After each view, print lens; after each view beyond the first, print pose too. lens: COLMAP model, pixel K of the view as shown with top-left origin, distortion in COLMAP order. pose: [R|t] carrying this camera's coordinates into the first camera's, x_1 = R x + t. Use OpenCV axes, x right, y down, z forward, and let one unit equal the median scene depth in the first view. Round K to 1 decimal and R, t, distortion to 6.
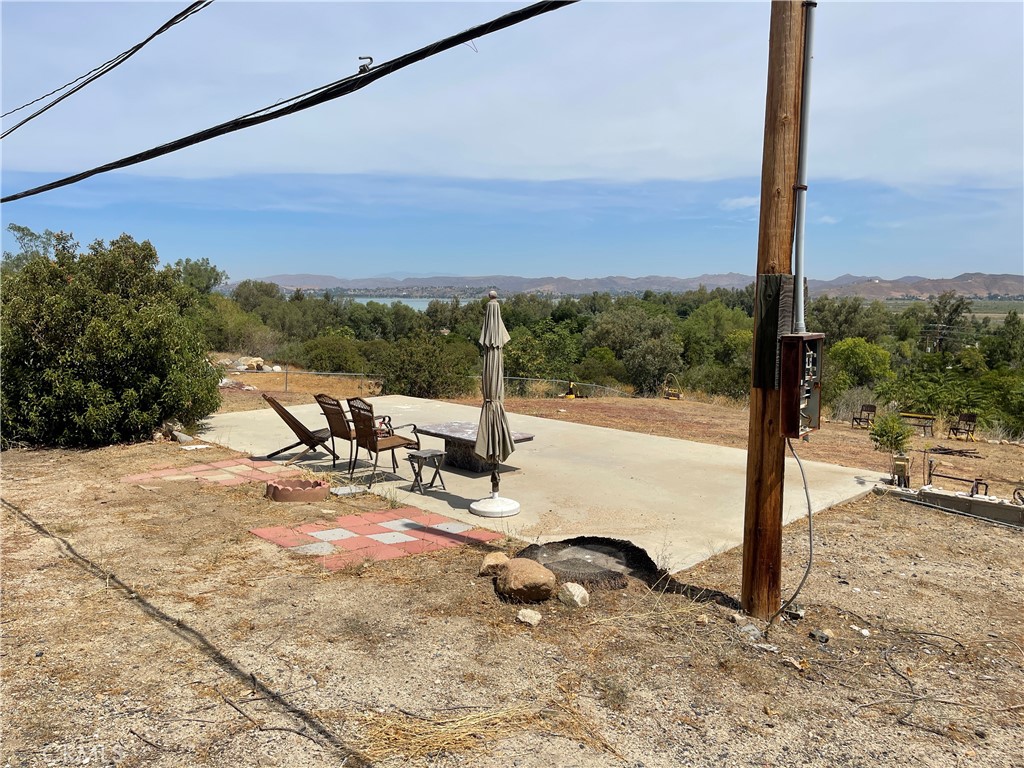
lens RADIAL K [[773.3, 0, 513.3], [0, 773.3, 379.7], [0, 0, 1]] dist [0.072838, -0.094553]
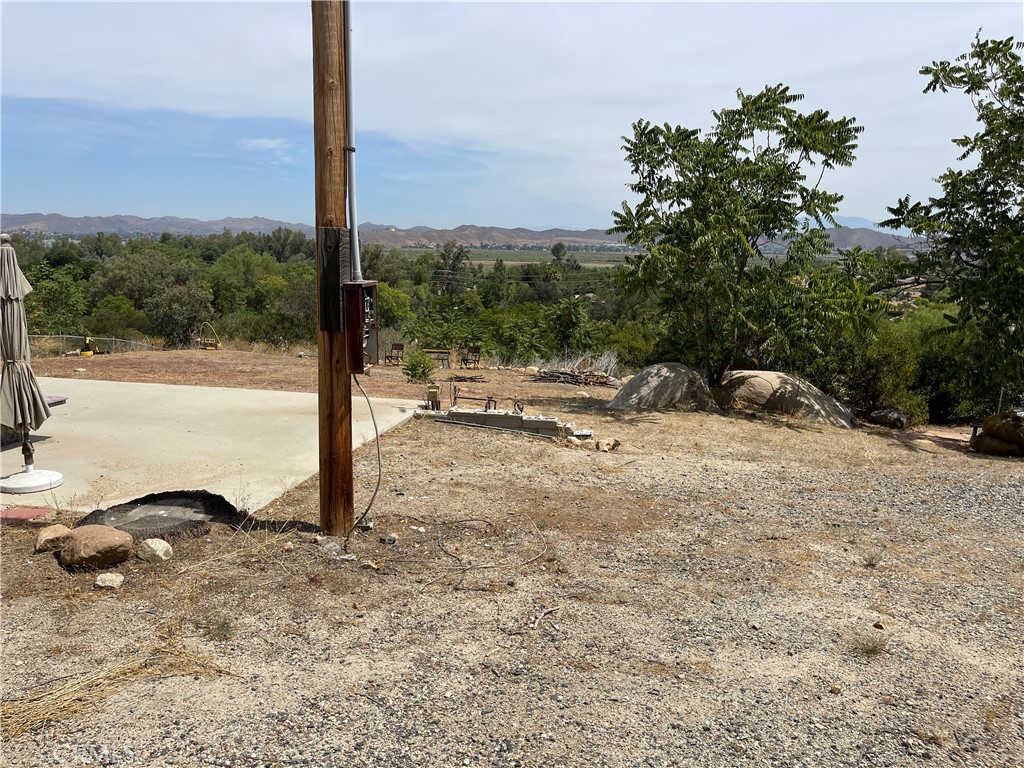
lens RADIAL K [[773.3, 0, 513.3], [0, 773.3, 379.7], [0, 0, 1]] dist [0.072838, -0.094553]
pose [[0.834526, -0.082144, 0.544810, -0.009373], [0.044412, 0.995635, 0.082087, 0.000075], [-0.549175, -0.044308, 0.834532, -0.009339]]
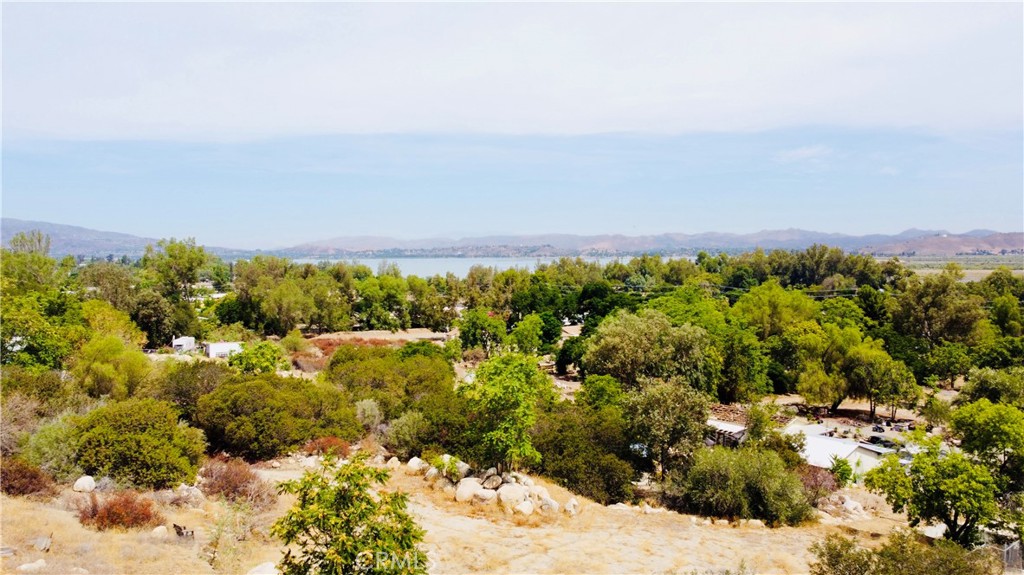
lens RADIAL K [[778.2, 0, 508.5], [0, 778.2, 245.8], [0, 0, 1]] dist [0.002025, -0.002708]
pose [[0.996886, -0.013718, -0.077650, 0.283770], [0.004437, 0.992949, -0.118462, -0.248011], [0.078728, 0.117749, 0.989918, 0.919136]]
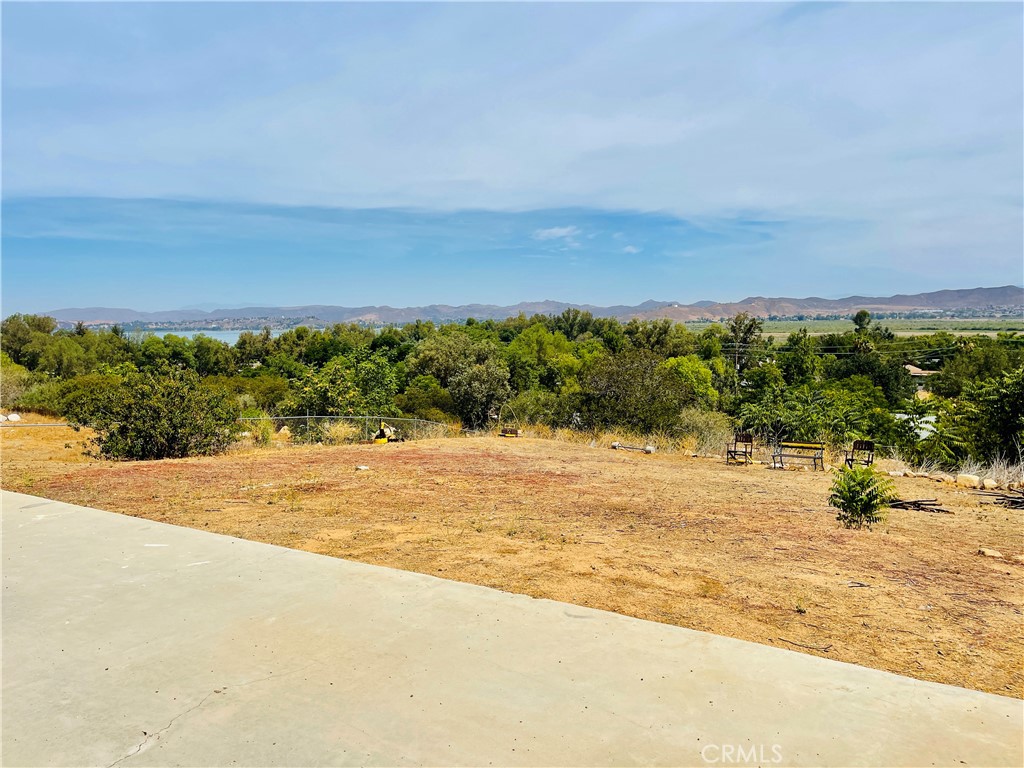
lens RADIAL K [[771.7, 0, 512.0], [0, 771.7, 384.0], [0, 0, 1]] dist [0.088517, -0.109286]
pose [[0.974581, -0.039258, 0.220571, 0.032023], [0.046060, 0.998606, -0.025780, -0.008546], [-0.219251, 0.035284, 0.975030, 0.208336]]
